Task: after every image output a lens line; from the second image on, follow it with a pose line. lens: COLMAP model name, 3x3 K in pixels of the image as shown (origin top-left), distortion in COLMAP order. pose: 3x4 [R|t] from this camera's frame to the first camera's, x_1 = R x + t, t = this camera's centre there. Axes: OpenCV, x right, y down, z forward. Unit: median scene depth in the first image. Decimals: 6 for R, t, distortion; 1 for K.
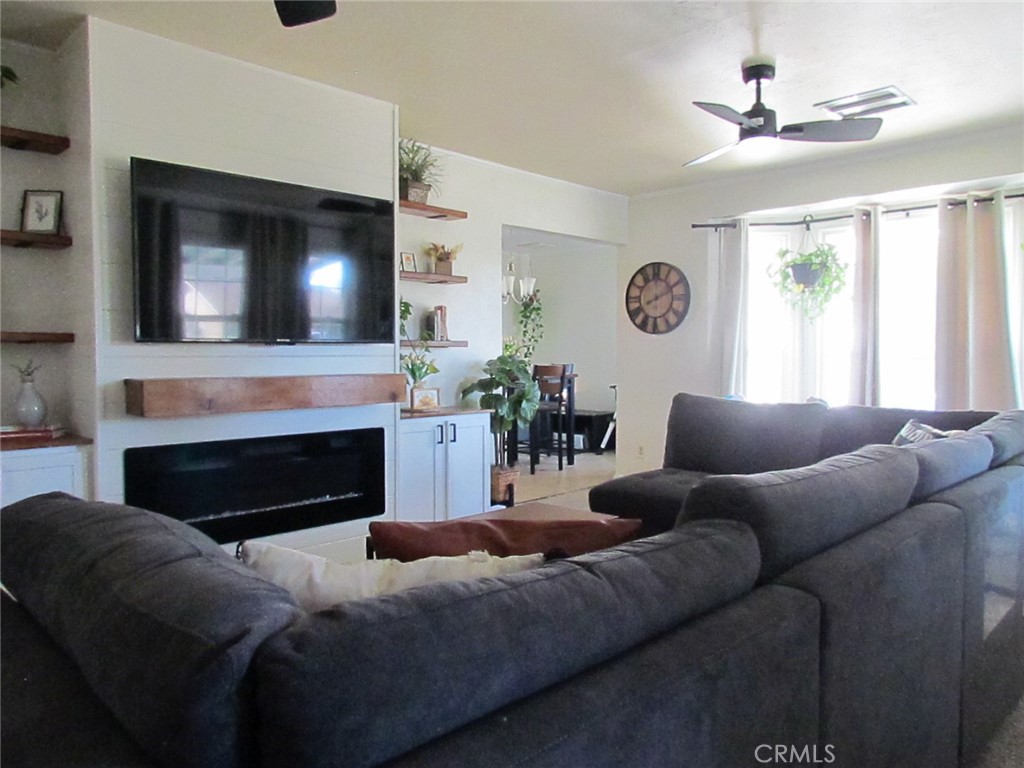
lens RADIAL K [[750.4, 0, 514.7], [0, 750.4, 388.8], [0, 0, 1]] dist [0.004987, 0.009018]
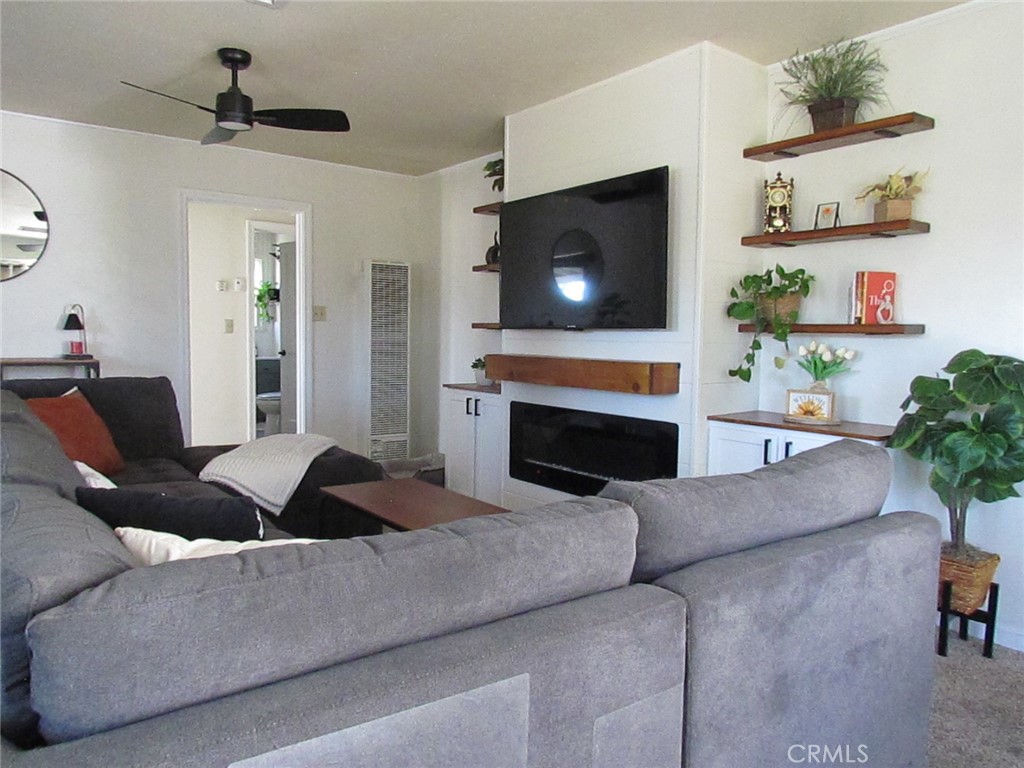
lens RADIAL K [[750.4, 0, 514.7], [0, 750.4, 388.8], [0, 0, 1]] dist [0.004987, 0.009018]
pose [[-0.137069, 0.072340, -0.987916, 0.633402], [-0.061908, 0.994754, 0.081430, -0.043773], [0.988625, 0.072322, -0.131872, 0.814287]]
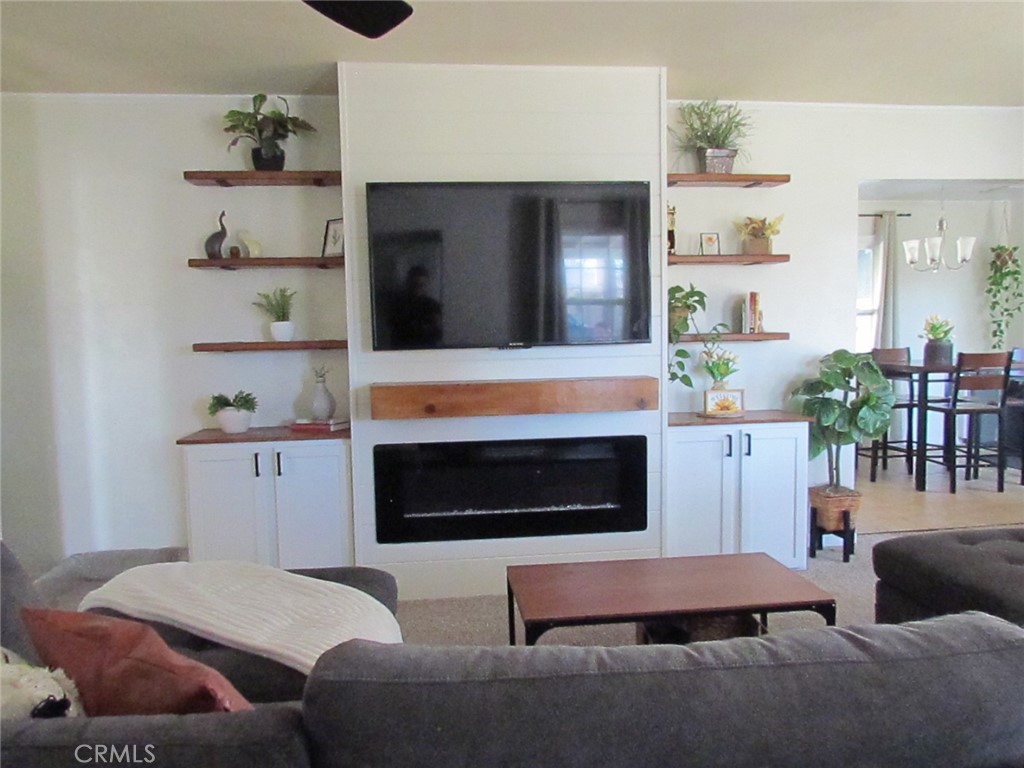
lens RADIAL K [[750.4, 0, 514.7], [0, 750.4, 388.8], [0, 0, 1]] dist [0.004987, 0.009018]
pose [[0.782036, 0.036749, -0.622149, 0.229509], [-0.010002, 0.998872, 0.046429, -0.039301], [0.623153, -0.030086, 0.781521, 0.175626]]
